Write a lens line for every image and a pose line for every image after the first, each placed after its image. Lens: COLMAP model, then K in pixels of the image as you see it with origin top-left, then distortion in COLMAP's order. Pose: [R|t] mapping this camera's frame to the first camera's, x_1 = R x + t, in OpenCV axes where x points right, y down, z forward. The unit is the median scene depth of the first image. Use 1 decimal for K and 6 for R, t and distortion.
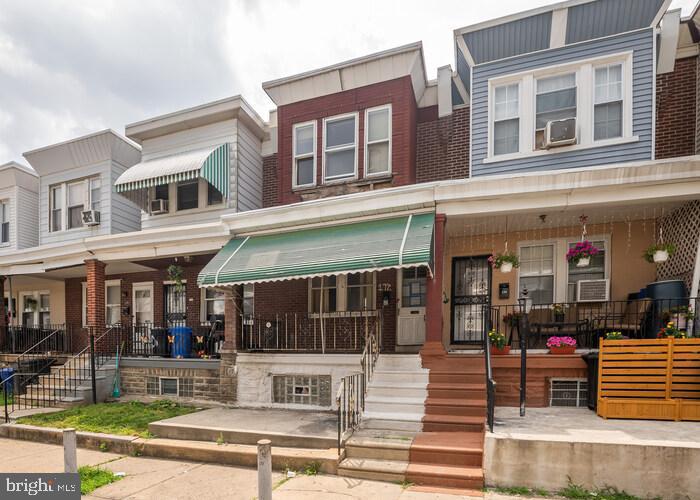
lens RADIAL K [[331.8, 0, 351.2], [0, 331.8, 260.7], [0, 0, 1]] dist [-0.000943, -0.000160]
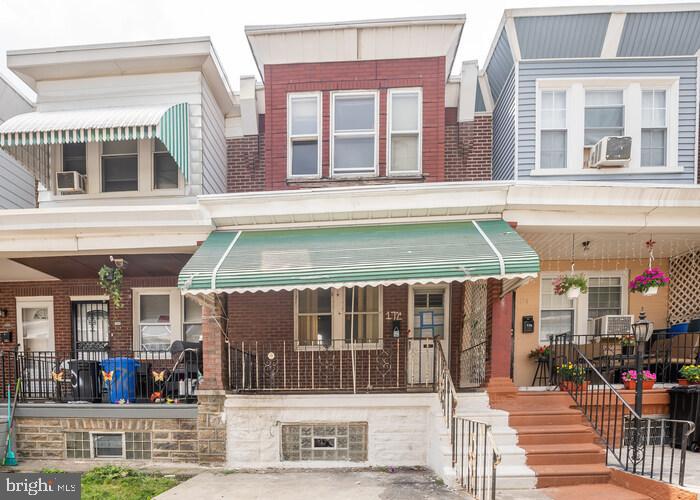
lens RADIAL K [[338.7, 0, 349.3], [0, 338.7, 326.4], [0, 0, 1]] dist [-0.011071, 0.000527]
pose [[0.965196, 0.039522, 0.258524, -0.255098], [-0.056994, 0.996543, 0.060438, 0.069452], [-0.255242, -0.073069, 0.964112, 0.231650]]
